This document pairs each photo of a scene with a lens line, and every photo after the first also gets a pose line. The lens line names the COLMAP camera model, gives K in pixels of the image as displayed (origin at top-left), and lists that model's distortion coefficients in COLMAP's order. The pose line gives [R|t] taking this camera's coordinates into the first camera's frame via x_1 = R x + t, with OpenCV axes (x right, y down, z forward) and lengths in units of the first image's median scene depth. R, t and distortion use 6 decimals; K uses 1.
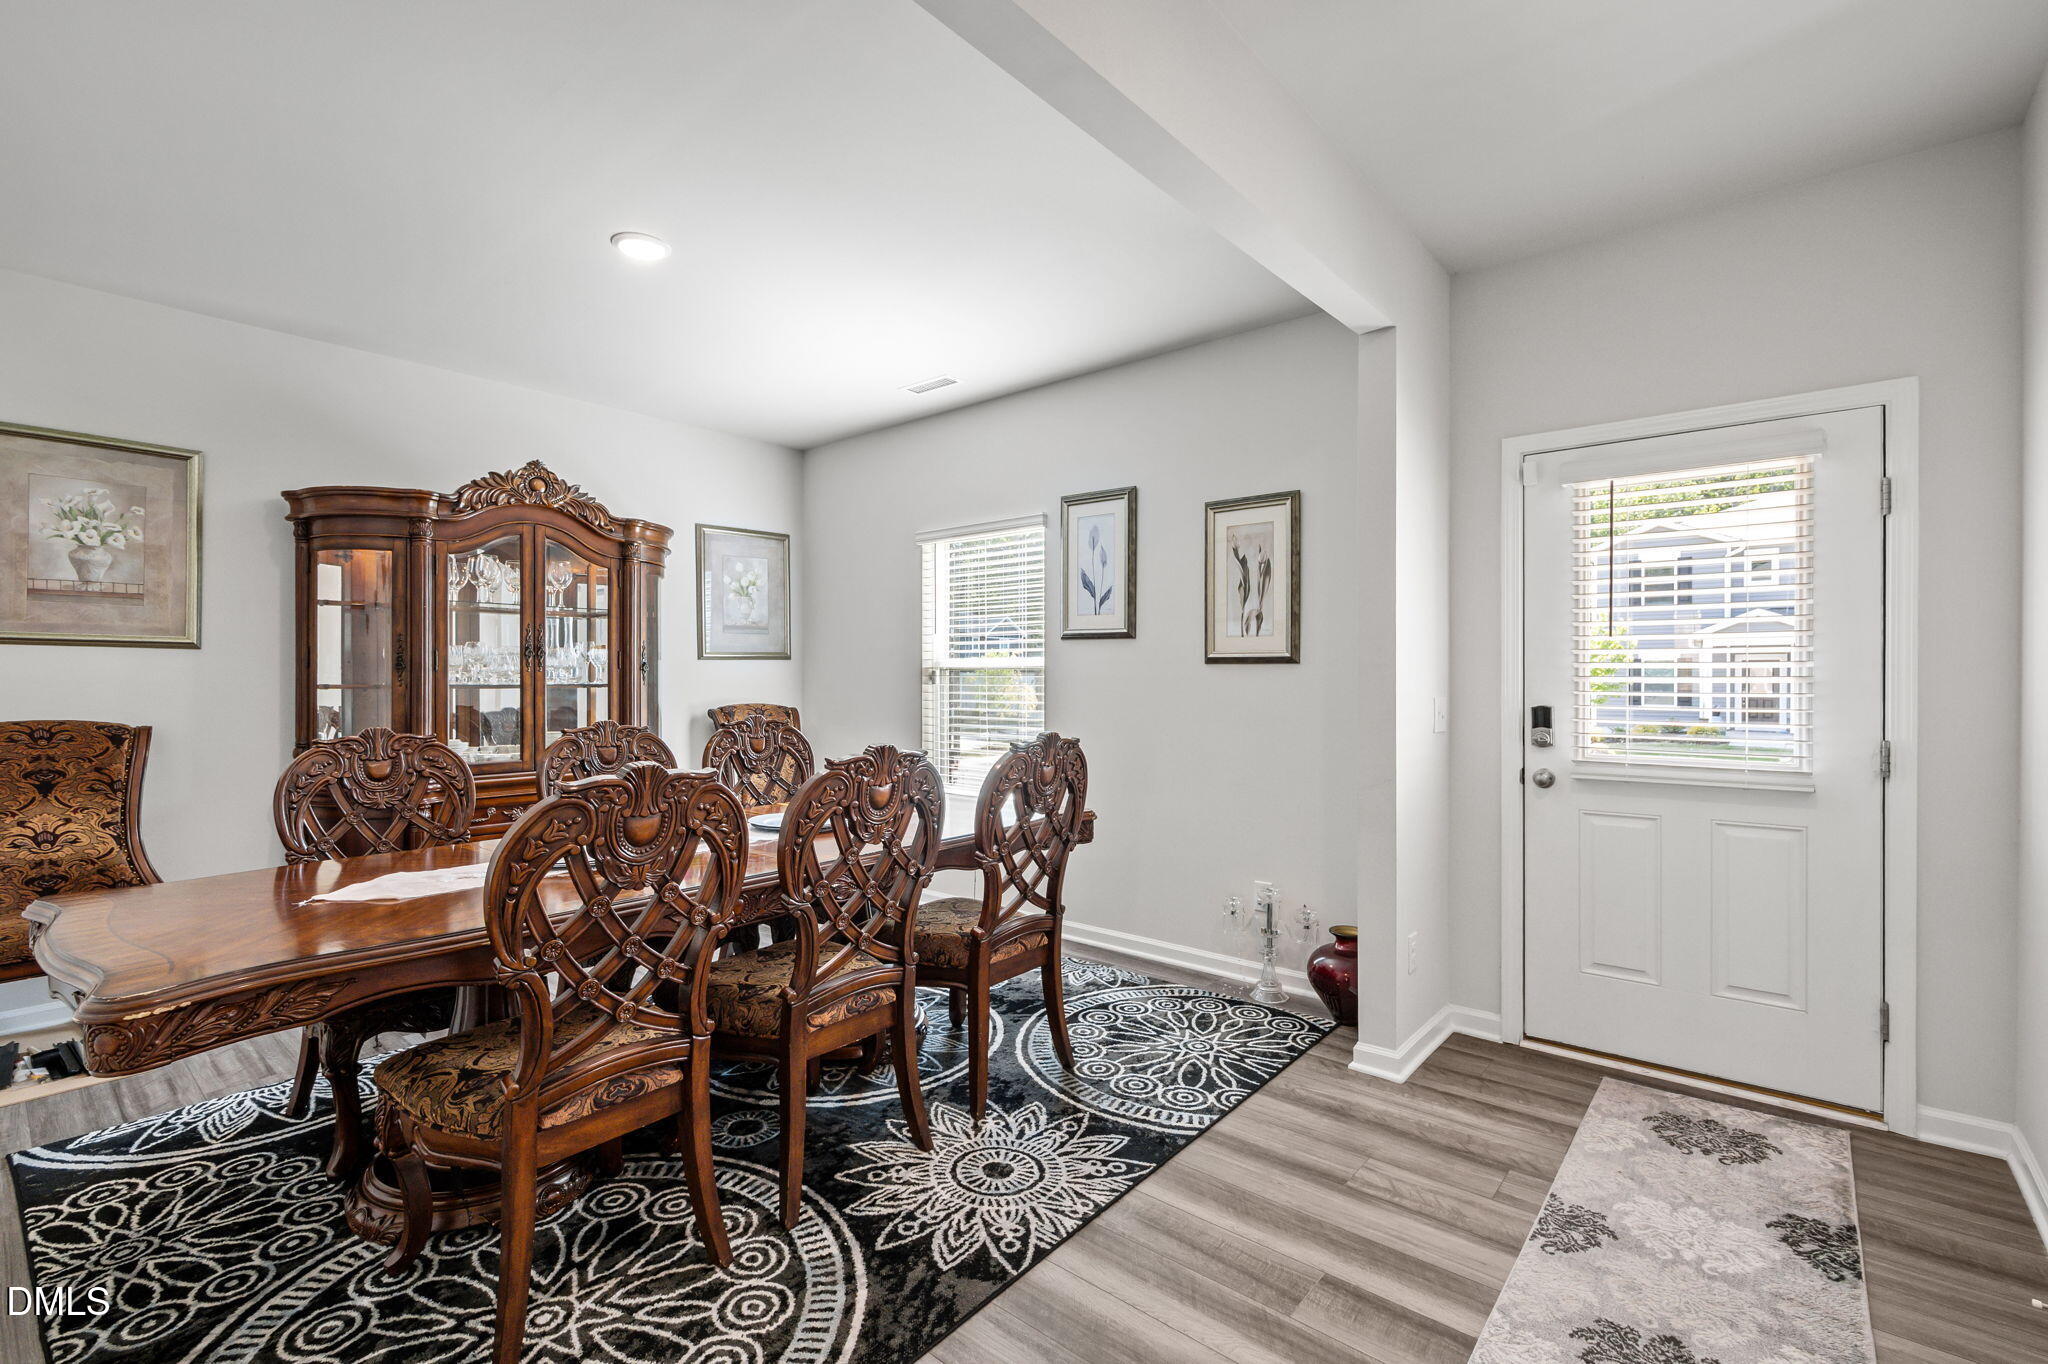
lens RADIAL K [[916.5, 0, 1027.6], [0, 916.5, 681.6], [0, 0, 1]] dist [-0.004038, 0.001604]
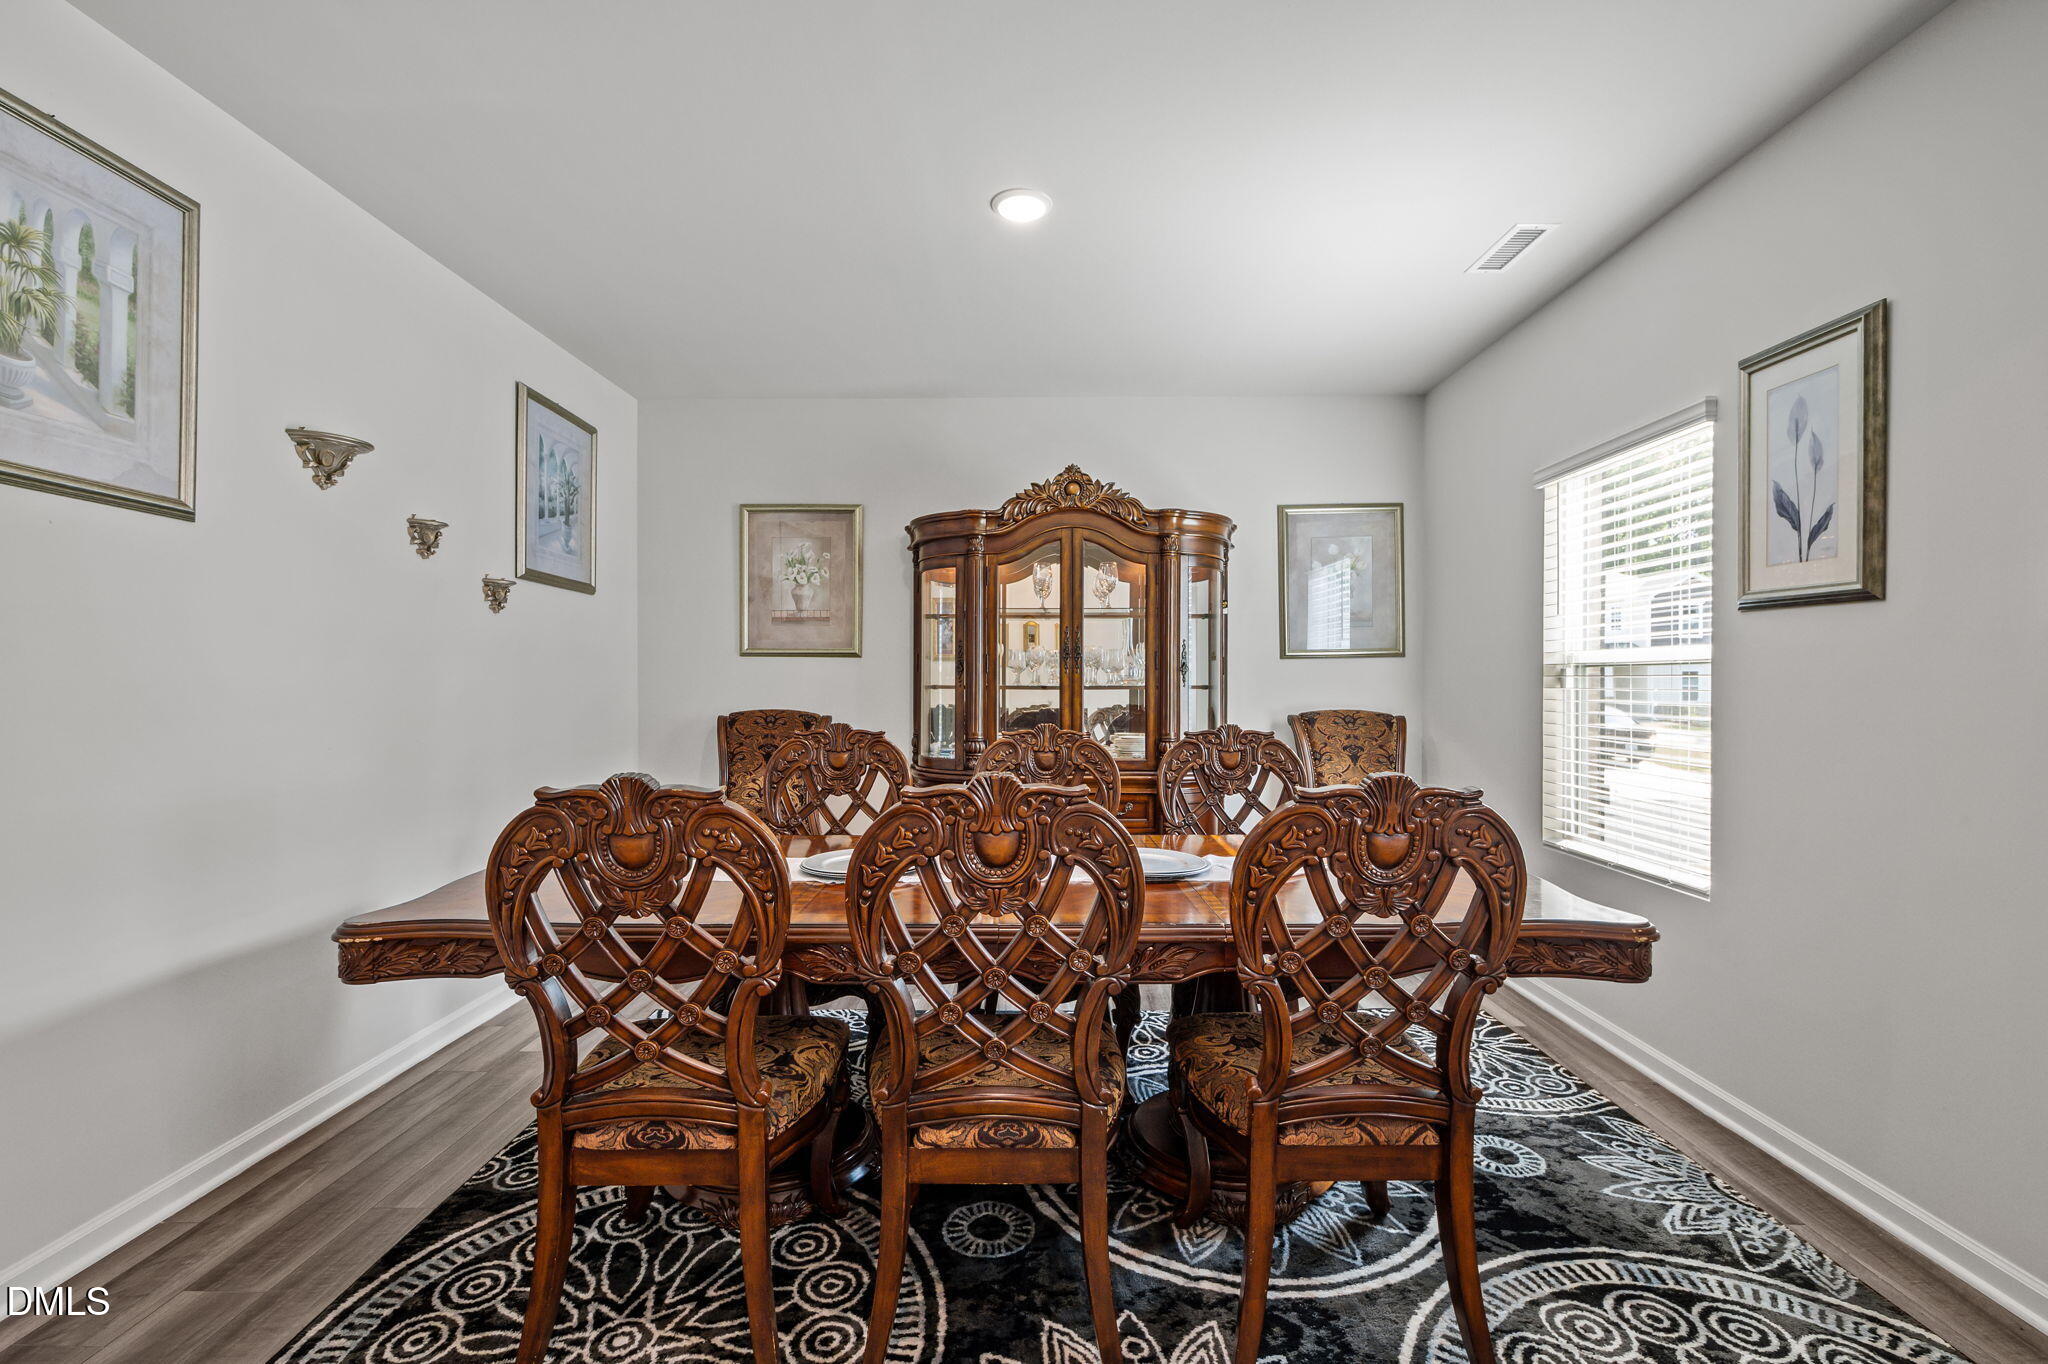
lens RADIAL K [[916.5, 0, 1016.0], [0, 916.5, 684.1], [0, 0, 1]] dist [-0.004038, 0.001604]
pose [[0.630981, 0.002100, -0.775795, 0.225379], [-0.002748, 0.999996, 0.000472, 0.000717], [0.775793, 0.001834, 0.630984, 0.334052]]
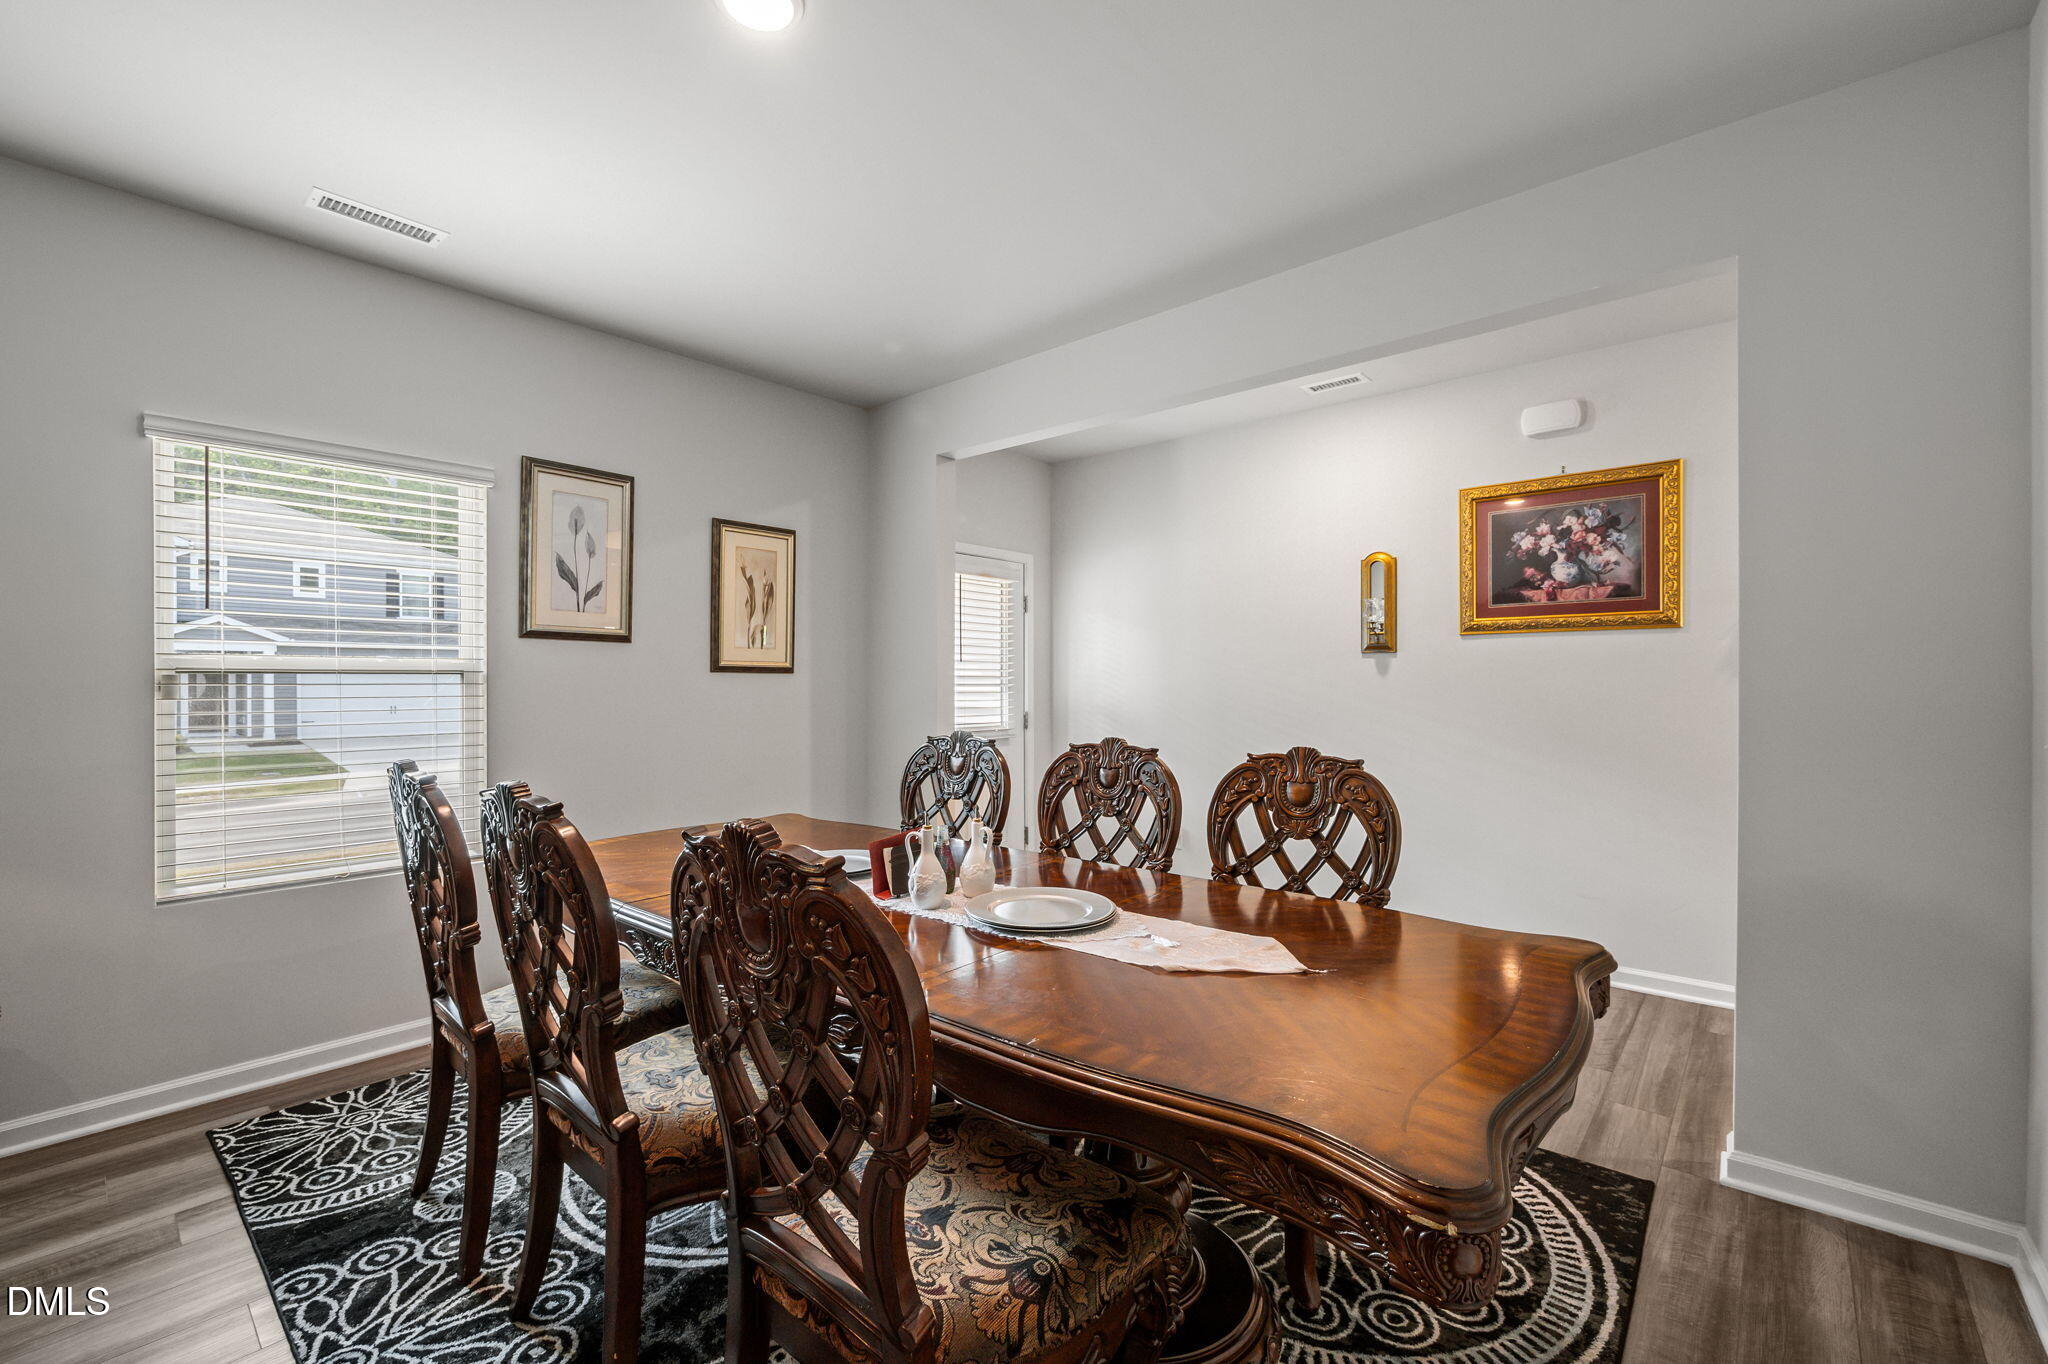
lens RADIAL K [[861.7, 0, 1029.9], [0, 861.7, 685.9], [0, 0, 1]] dist [-0.013902, 0.002697]
pose [[0.009216, 0.002423, 0.999955, -0.799614], [0.013170, 0.999910, -0.002544, 0.003696], [-0.999871, 0.013193, 0.009183, 0.647294]]
